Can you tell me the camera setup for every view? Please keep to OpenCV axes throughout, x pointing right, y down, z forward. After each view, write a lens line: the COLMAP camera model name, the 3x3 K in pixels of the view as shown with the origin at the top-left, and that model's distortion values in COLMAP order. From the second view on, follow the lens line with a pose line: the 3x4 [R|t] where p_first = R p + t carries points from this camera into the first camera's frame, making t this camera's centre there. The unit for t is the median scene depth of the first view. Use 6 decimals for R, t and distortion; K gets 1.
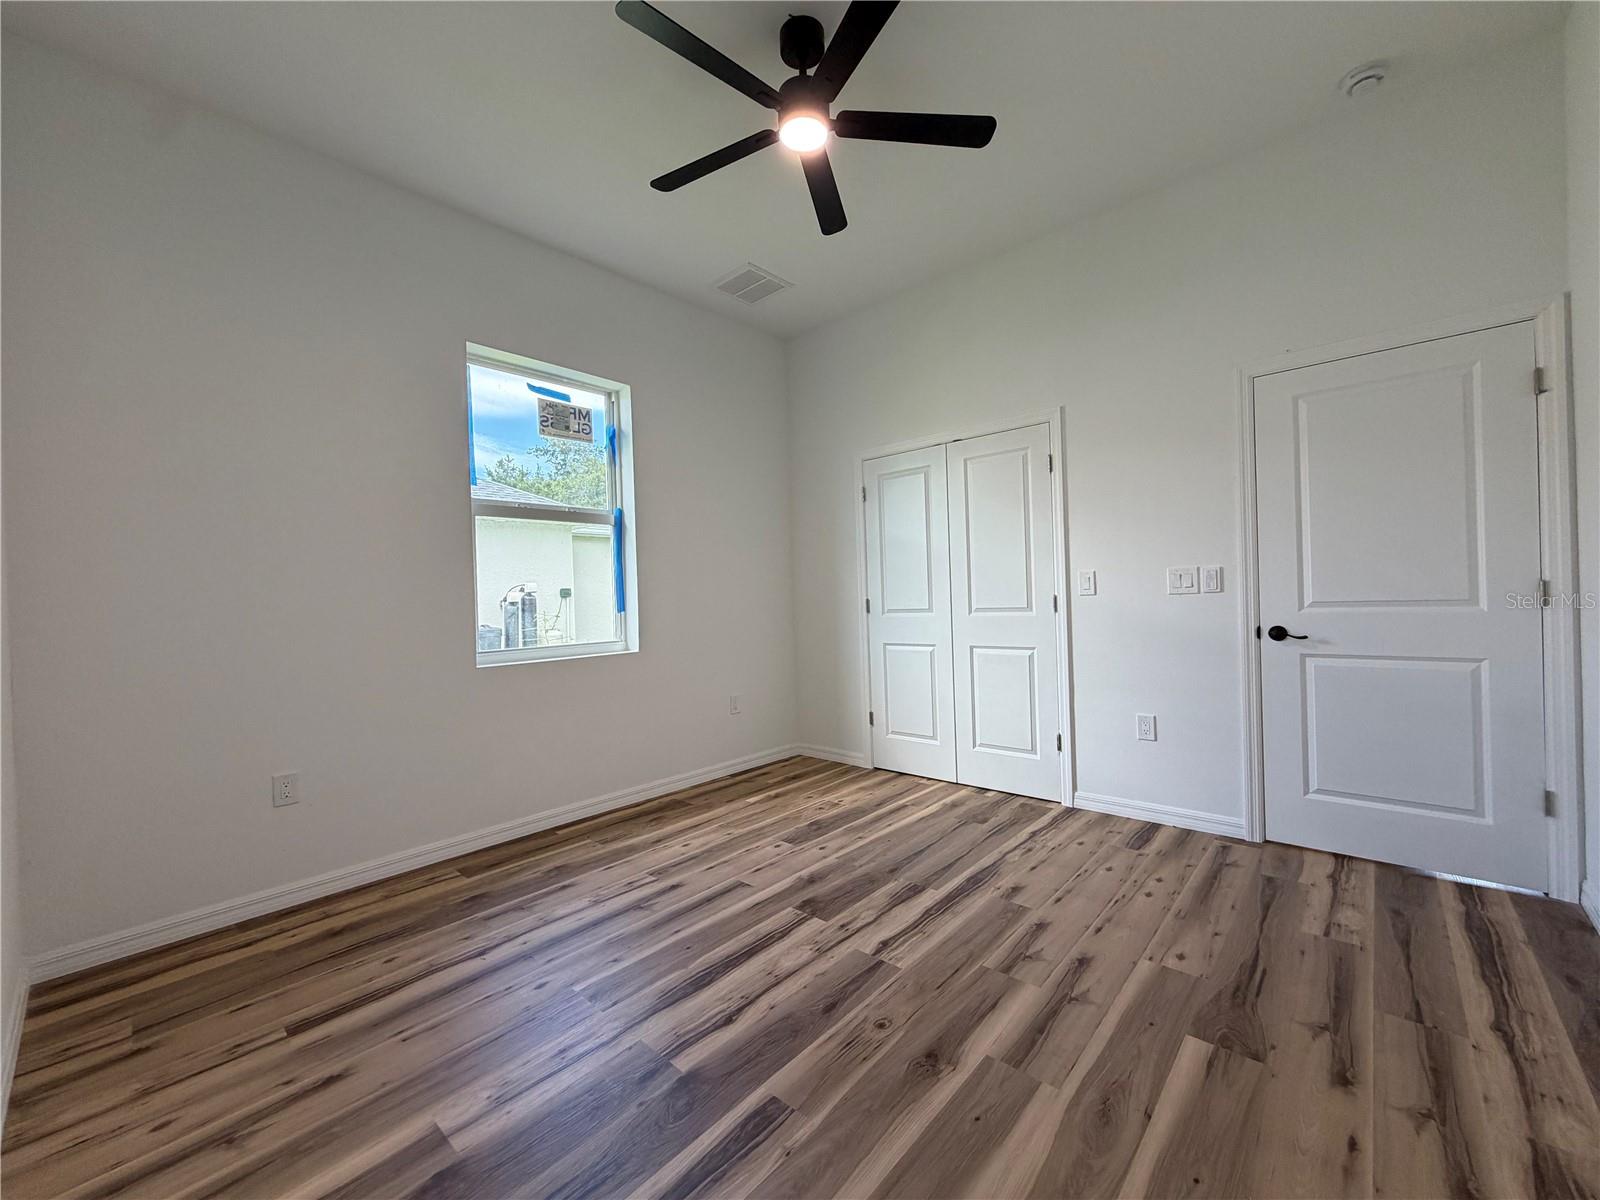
lens RADIAL K [[638.0, 0, 803.1], [0, 638.0, 598.7], [0, 0, 1]] dist [0.001802, -0.000750]
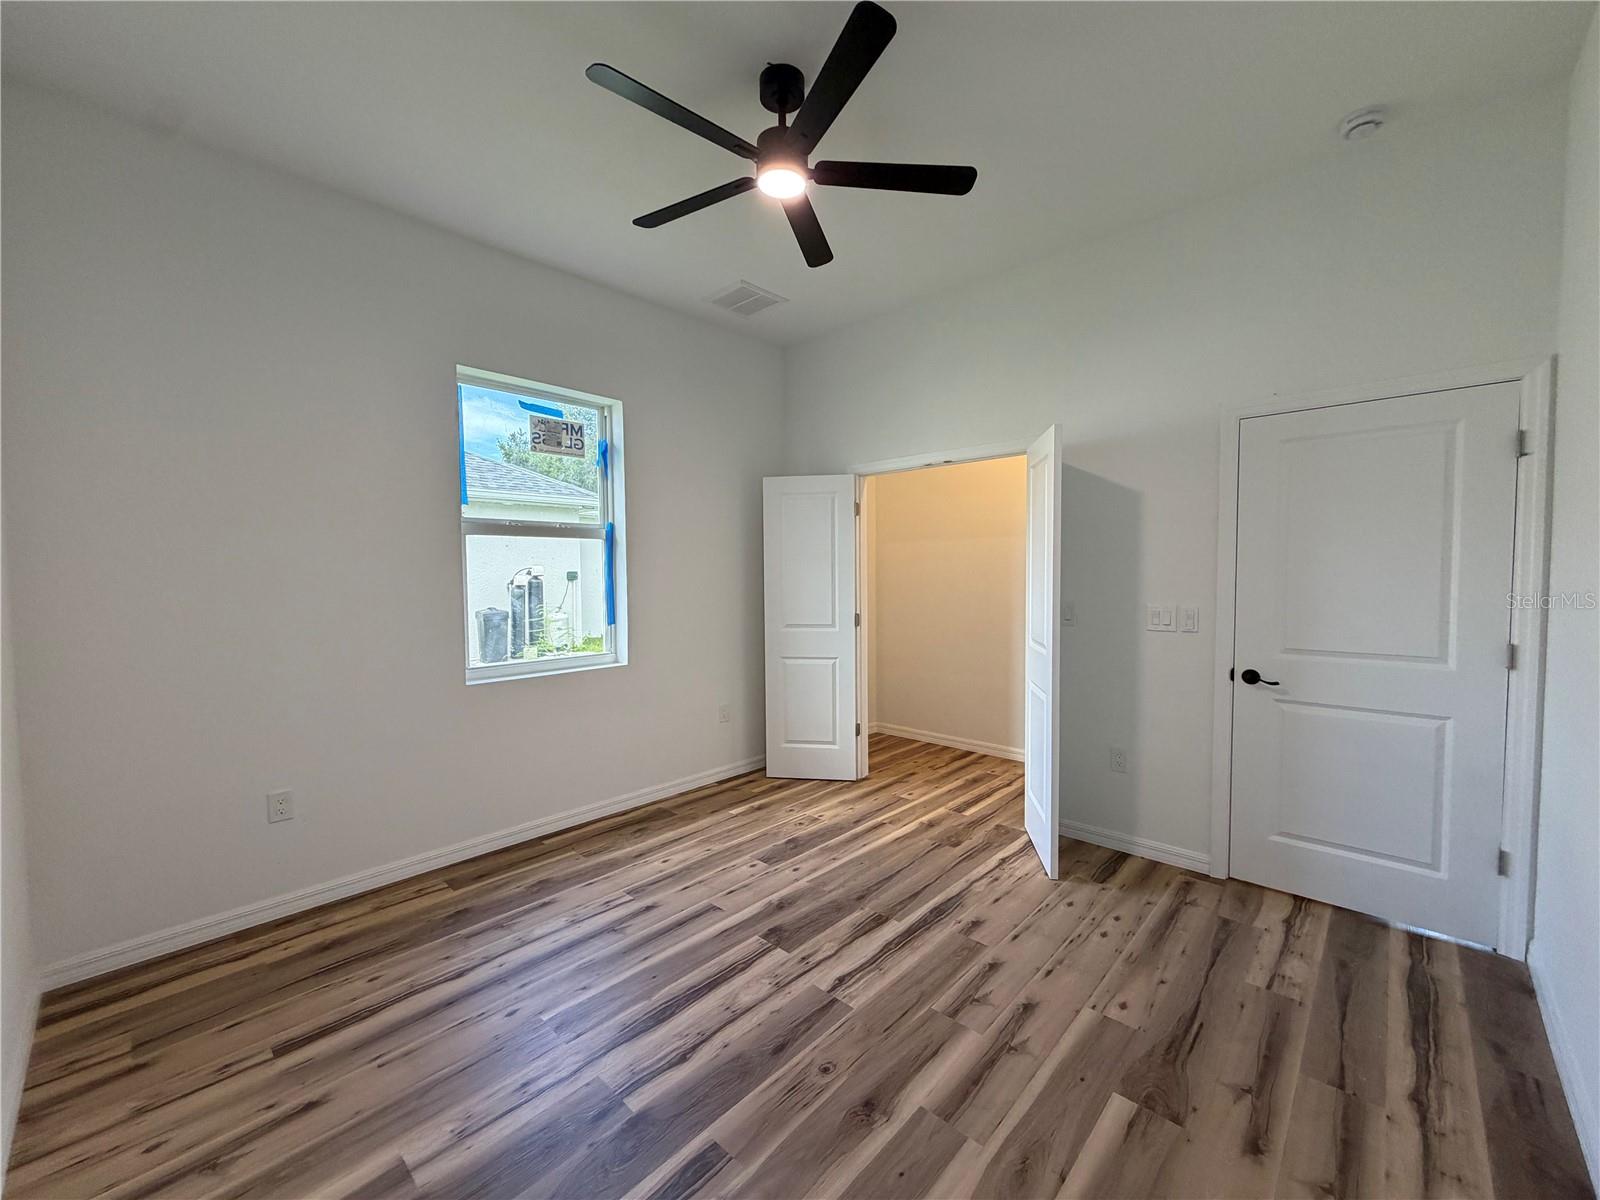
lens RADIAL K [[638.0, 0, 802.7], [0, 638.0, 599.3], [0, 0, 1]] dist [0.001802, -0.000750]
pose [[0.999542, 0.023996, -0.018417, 0.066179], [-0.023243, 0.998926, 0.040091, -0.117413], [0.019359, -0.039645, 0.999026, -0.020134]]
